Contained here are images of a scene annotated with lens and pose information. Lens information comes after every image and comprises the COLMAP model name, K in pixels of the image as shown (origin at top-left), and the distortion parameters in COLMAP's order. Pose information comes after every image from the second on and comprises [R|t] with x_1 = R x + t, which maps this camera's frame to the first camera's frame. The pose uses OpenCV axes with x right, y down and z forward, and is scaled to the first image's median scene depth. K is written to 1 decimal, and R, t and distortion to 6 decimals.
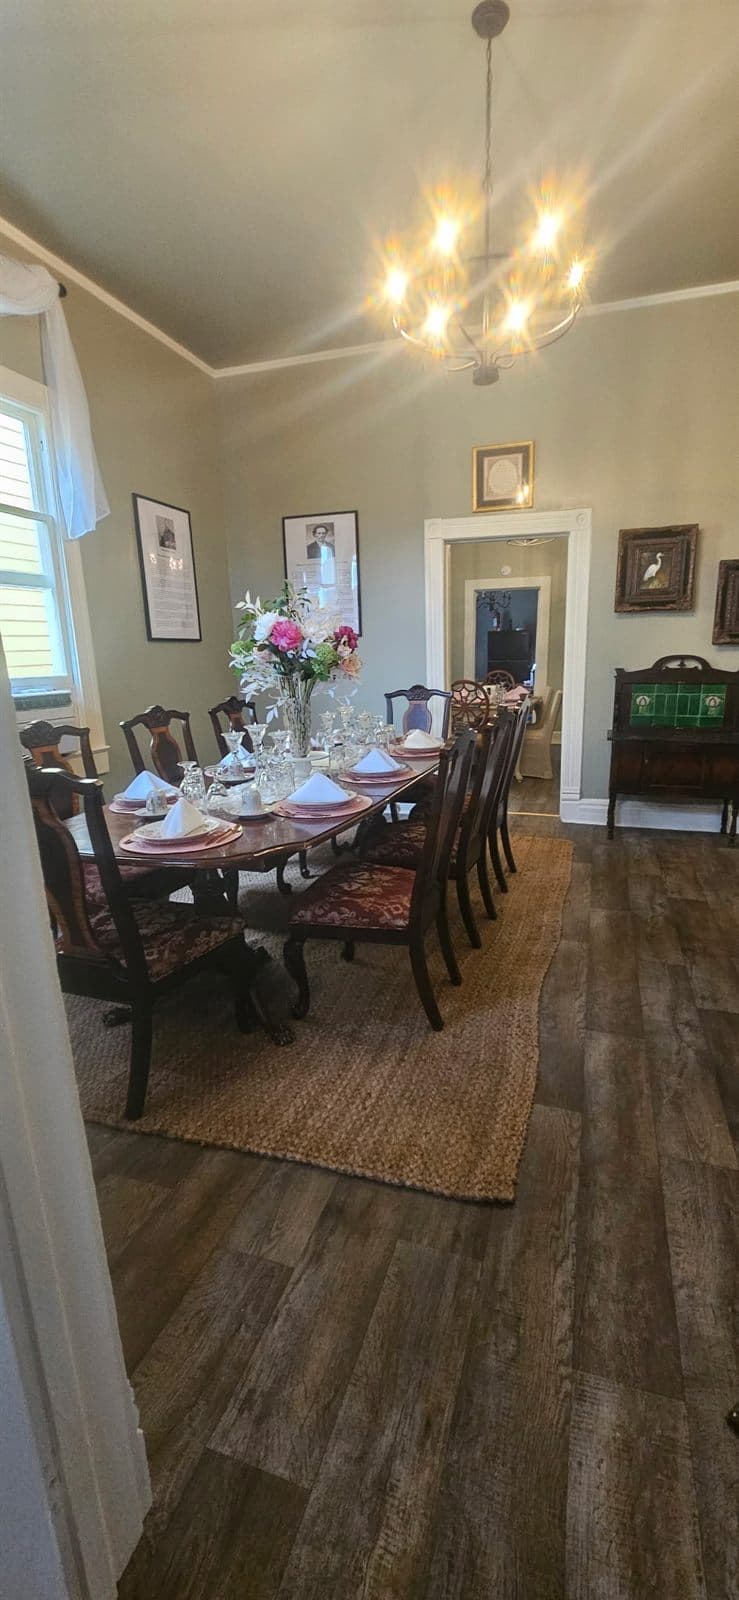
lens RADIAL K [[638.3, 0, 369.5], [0, 638.3, 800.0], [0, 0, 1]] dist [0.001952, 0.000786]
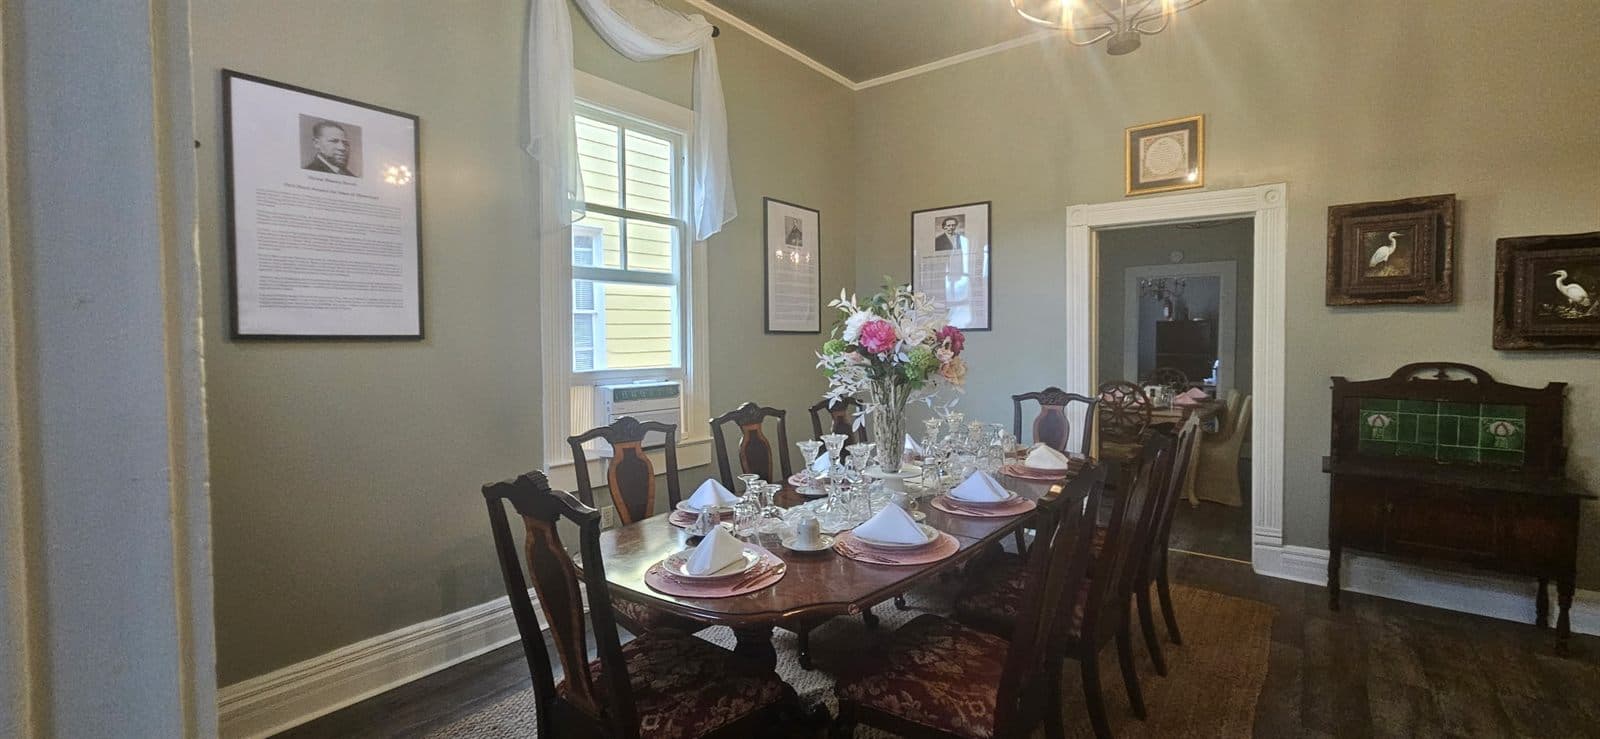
lens RADIAL K [[638.3, 0, 804.0], [0, 638.3, 363.0], [0, 0, 1]] dist [0.001952, 0.000786]
pose [[0.944482, 0.030479, -0.327145, 0.047485], [-0.090144, 0.981519, -0.168802, -0.044274], [0.315954, 0.188921, 0.929775, 0.104427]]
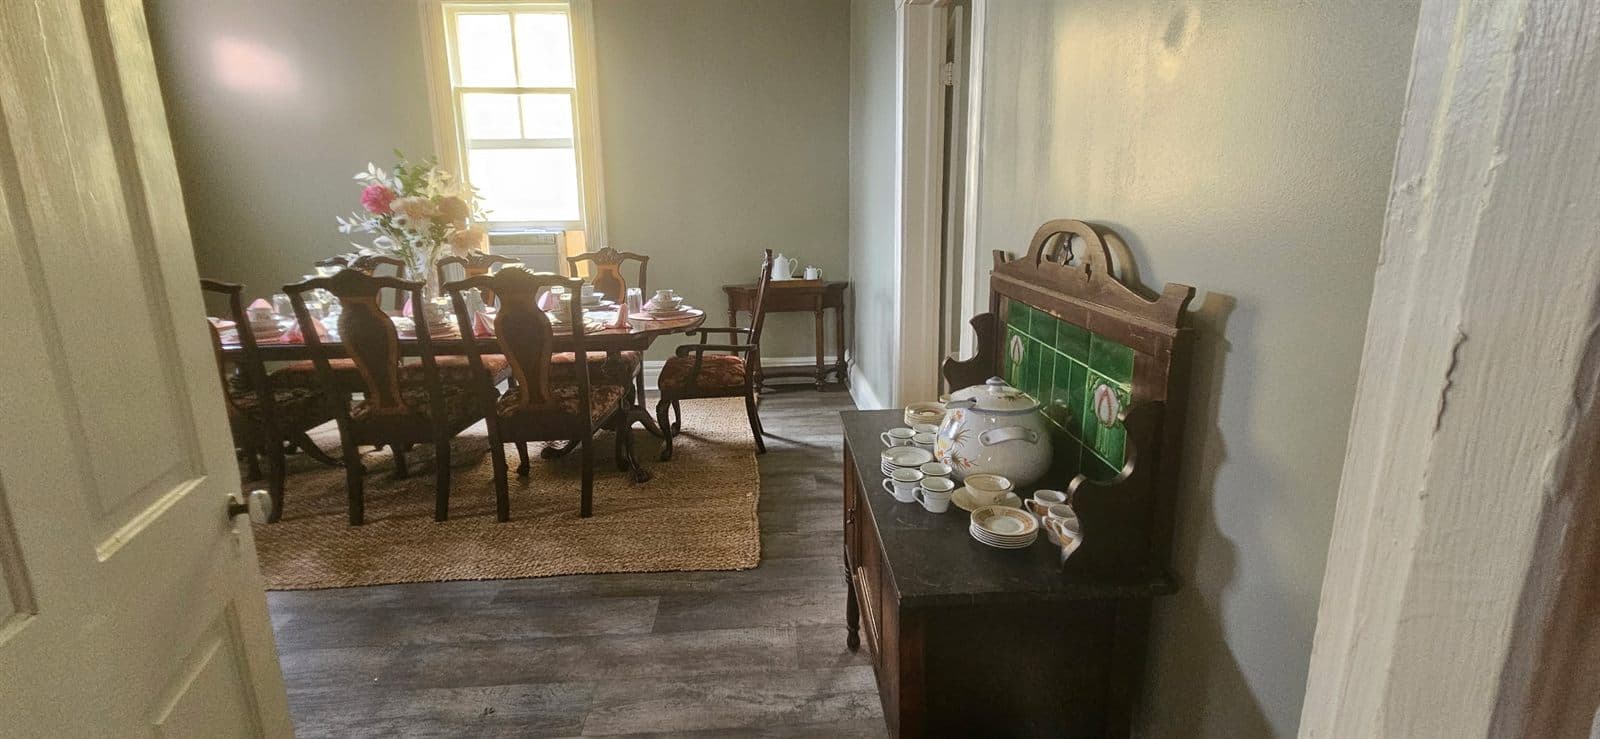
lens RADIAL K [[638.3, 0, 804.0], [0, 638.3, 363.0], [0, 0, 1]] dist [0.001952, 0.000786]
pose [[0.374563, 0.237903, -0.896161, 0.867074], [-0.202923, 0.964125, 0.171131, -0.228977], [0.904724, 0.117752, 0.409401, 0.942617]]
